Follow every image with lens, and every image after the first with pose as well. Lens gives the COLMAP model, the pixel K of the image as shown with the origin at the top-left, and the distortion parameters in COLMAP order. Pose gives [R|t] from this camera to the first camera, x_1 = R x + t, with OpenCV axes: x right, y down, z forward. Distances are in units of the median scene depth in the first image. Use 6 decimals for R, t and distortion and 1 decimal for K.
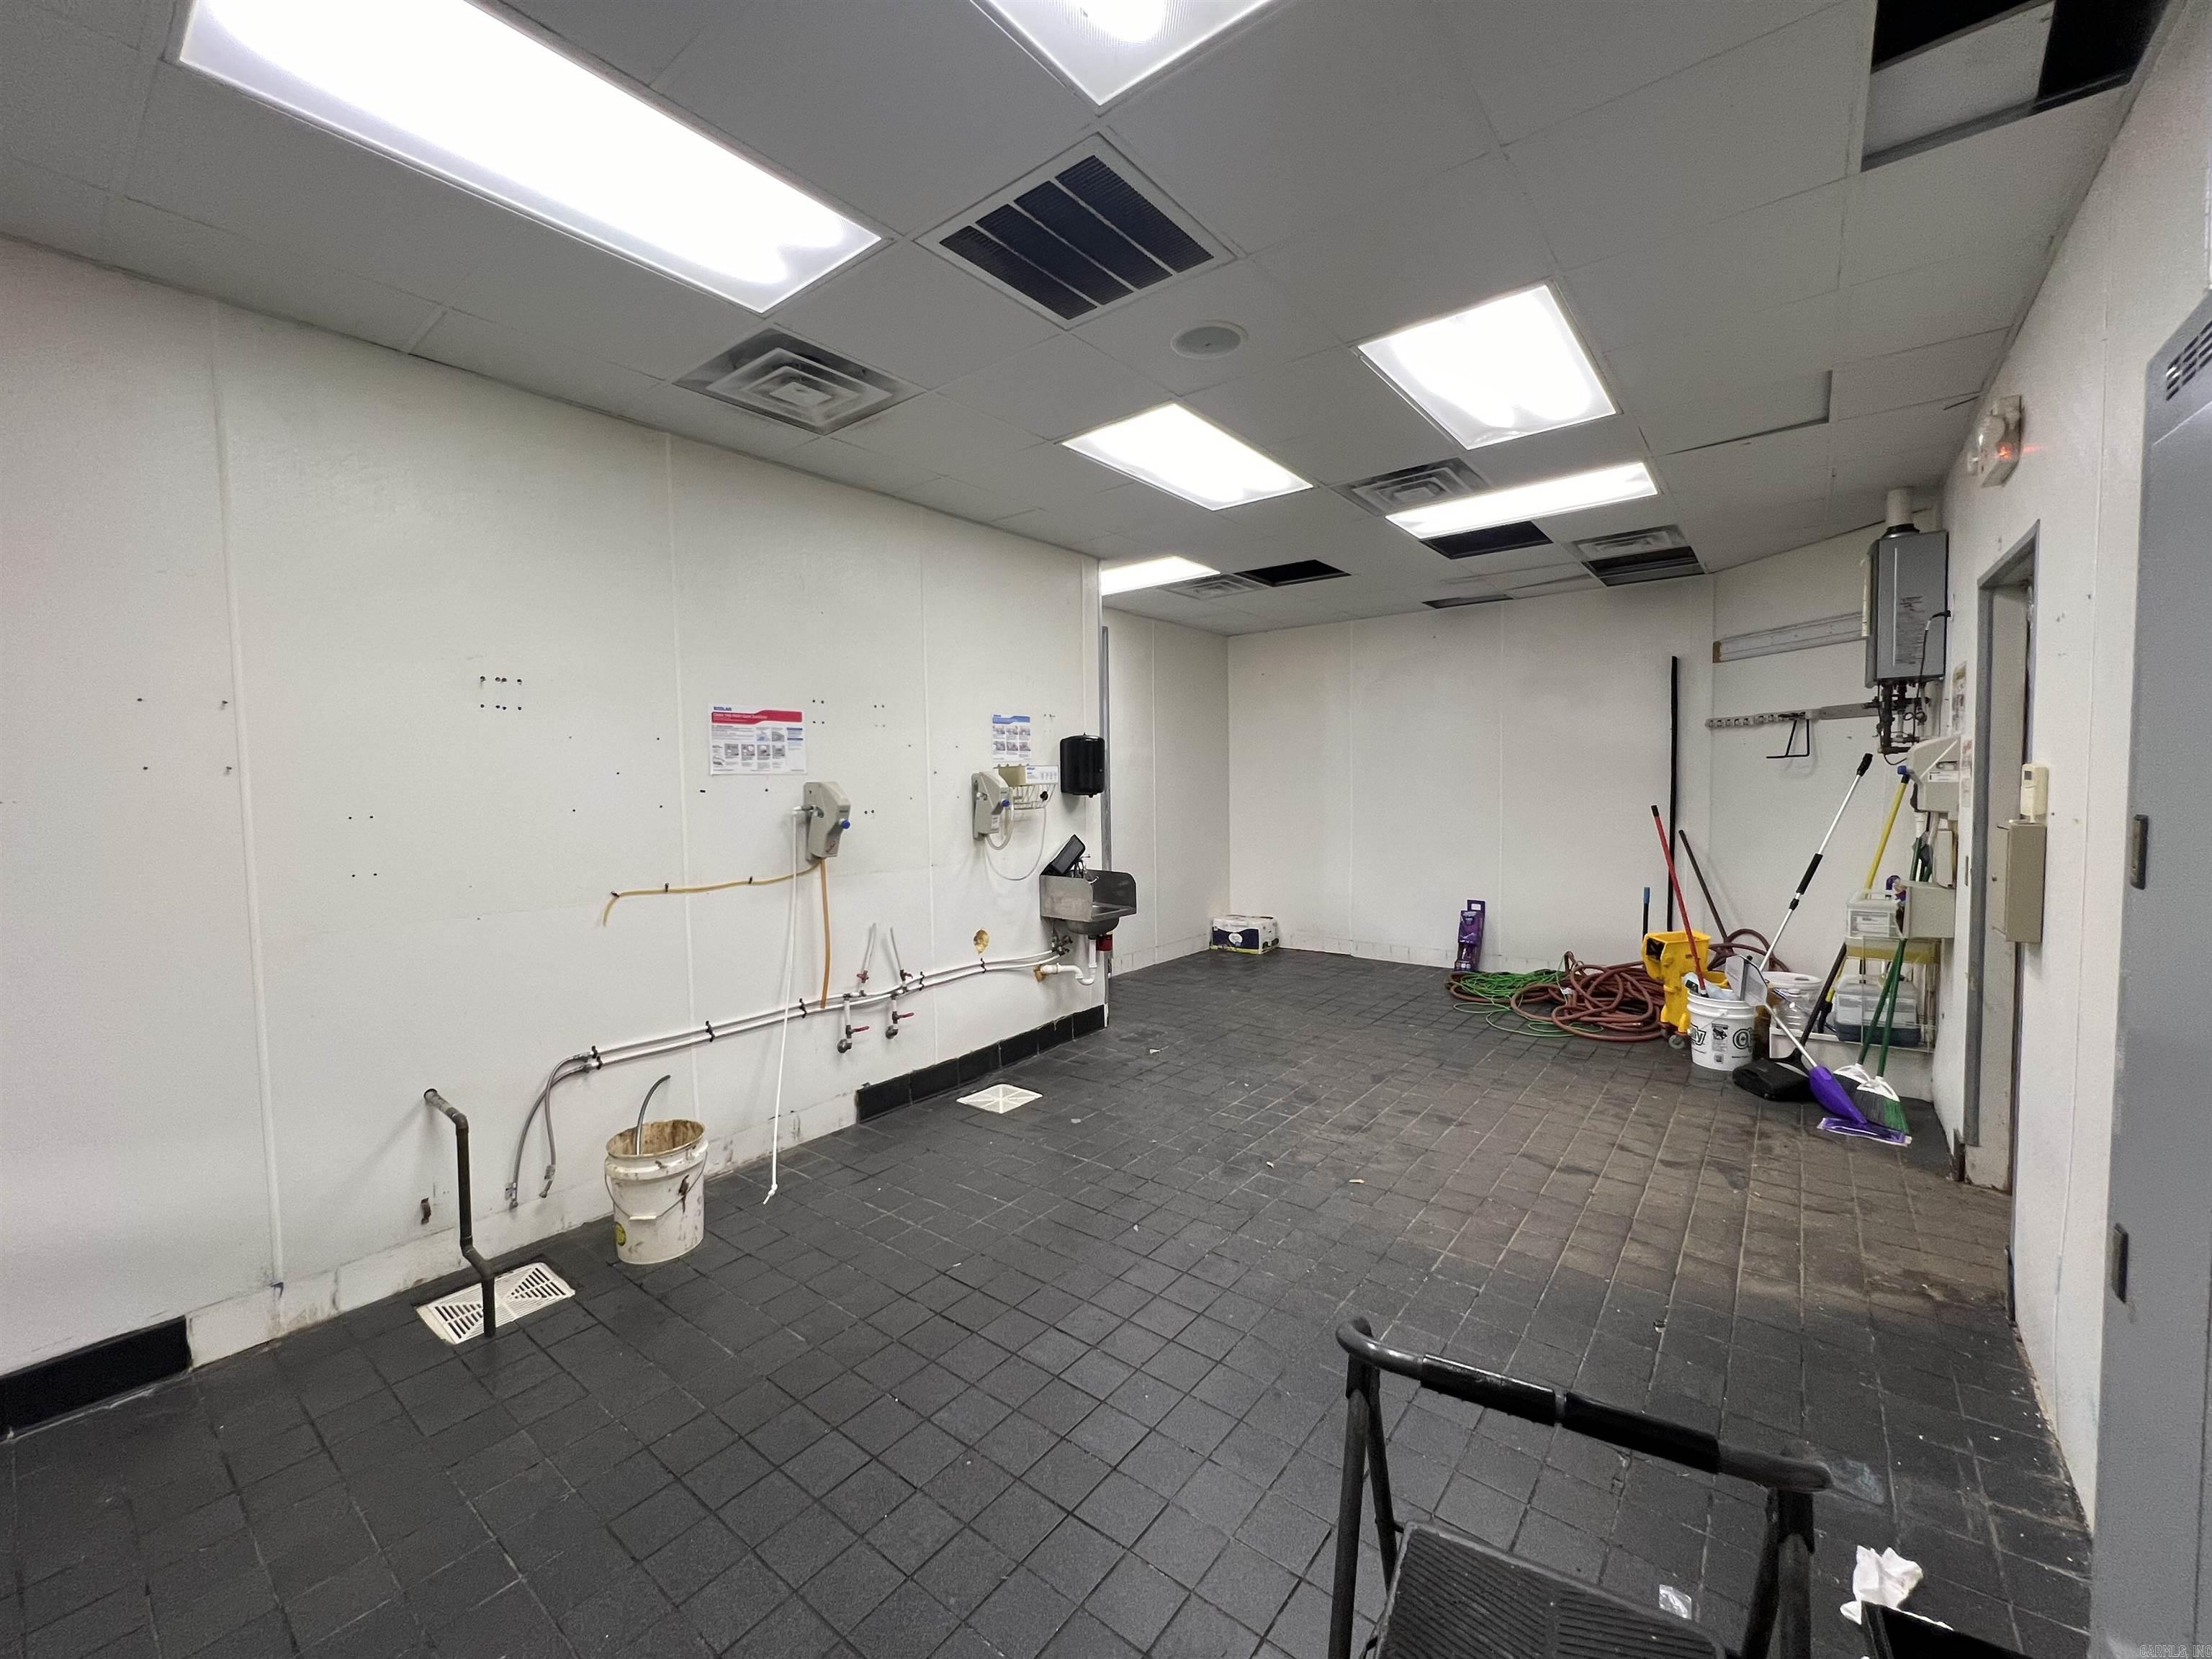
lens RADIAL K [[890.2, 0, 1097.6], [0, 890.2, 831.3], [0, 0, 1]] dist [0.001752, 0.000072]
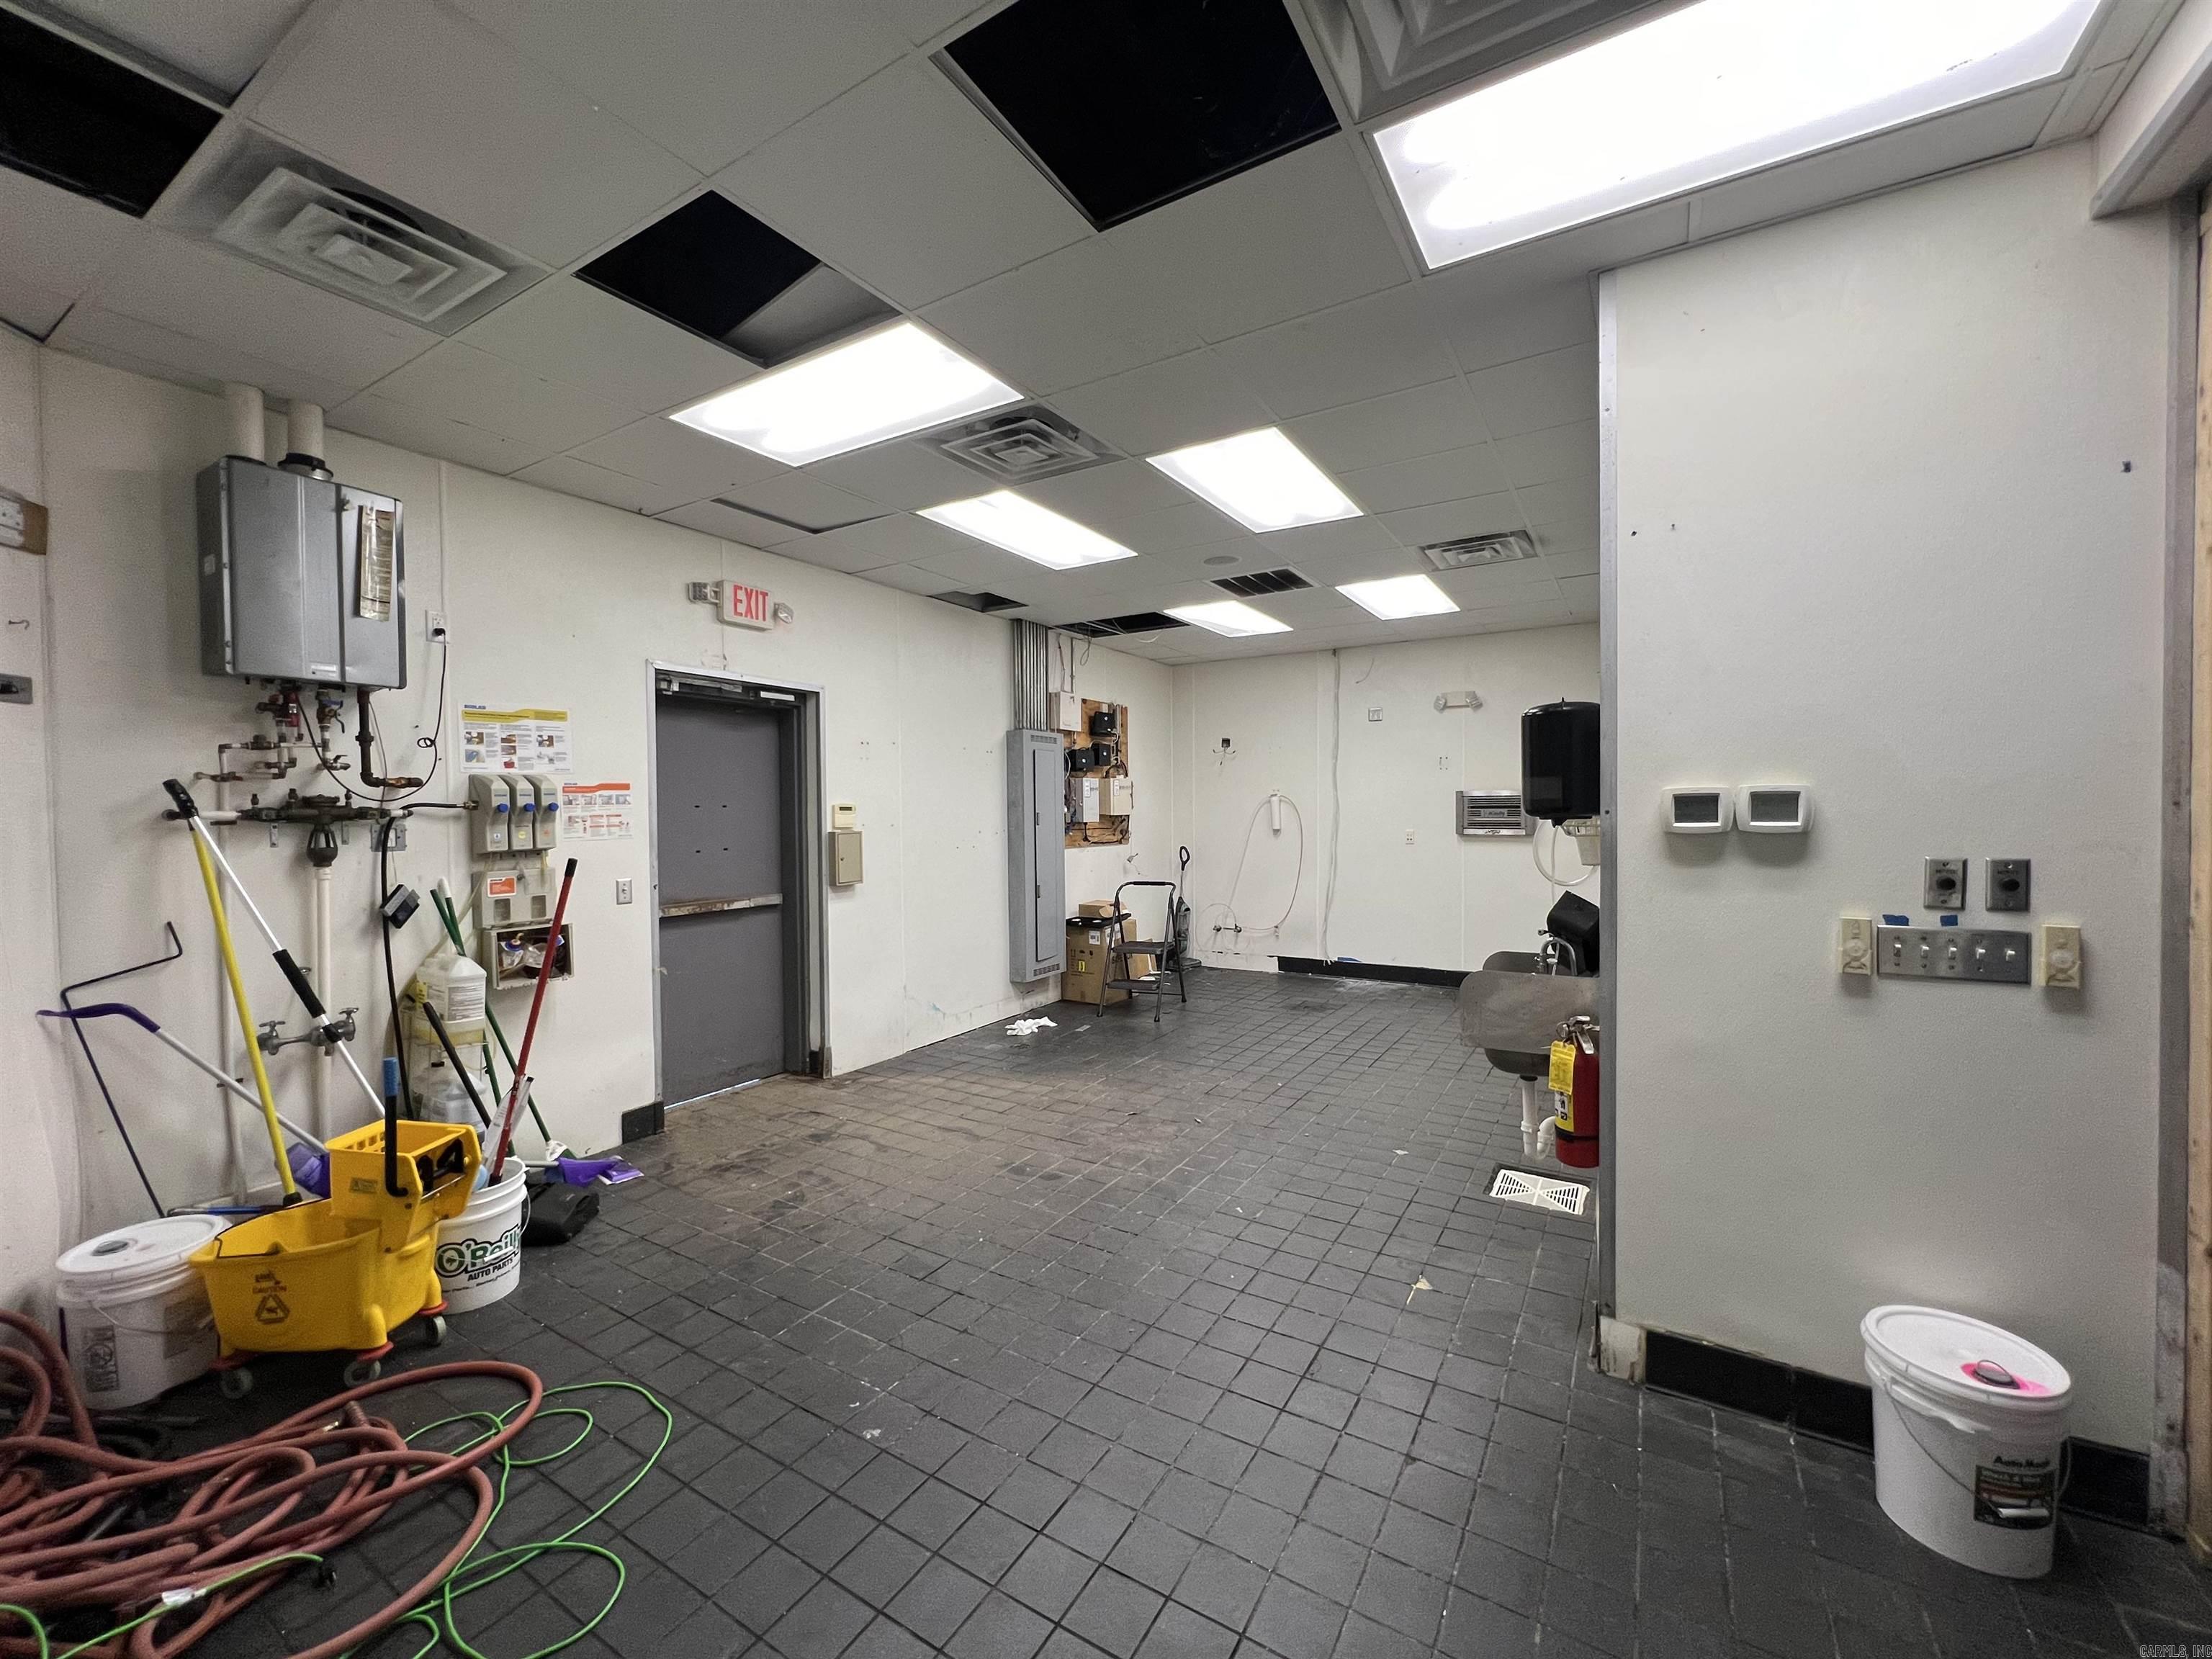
lens RADIAL K [[890.2, 0, 1104.2], [0, 890.2, 825.0], [0, 0, 1]] dist [0.001752, 0.000072]
pose [[-0.992635, 0.029383, -0.117529, 0.444438], [0.019619, 0.996324, 0.083388, -0.122200], [0.119547, 0.080468, -0.989562, 2.113462]]
